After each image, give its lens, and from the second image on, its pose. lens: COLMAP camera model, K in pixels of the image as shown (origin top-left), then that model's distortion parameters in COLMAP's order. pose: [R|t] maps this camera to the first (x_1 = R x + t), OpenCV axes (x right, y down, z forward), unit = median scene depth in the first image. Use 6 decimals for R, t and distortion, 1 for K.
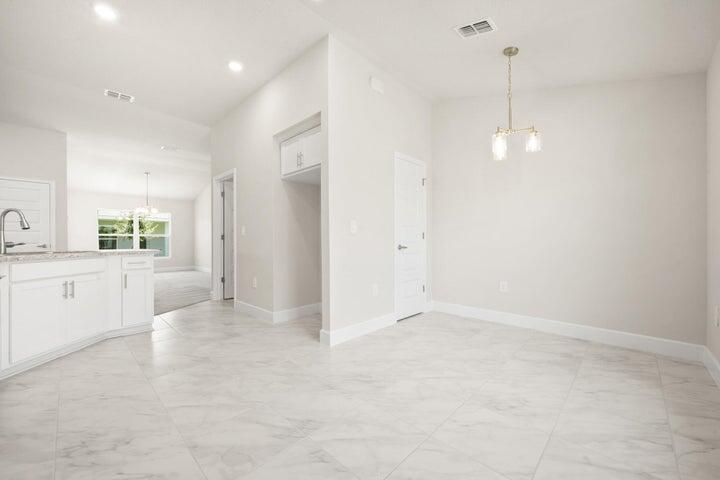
lens RADIAL K [[286.3, 0, 359.1], [0, 286.3, 241.1], [0, 0, 1]] dist [-0.000055, 0.000039]
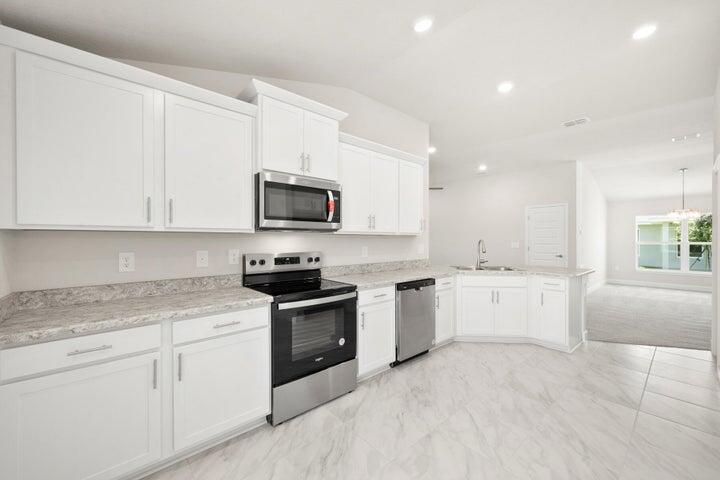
lens RADIAL K [[286.3, 0, 359.1], [0, 286.3, 239.4], [0, 0, 1]] dist [-0.000055, 0.000039]
pose [[-0.102378, 0.005429, -0.994731, 0.472036], [0.001376, 0.999985, 0.005316, -0.126197], [0.994745, -0.000825, -0.102384, 0.487788]]
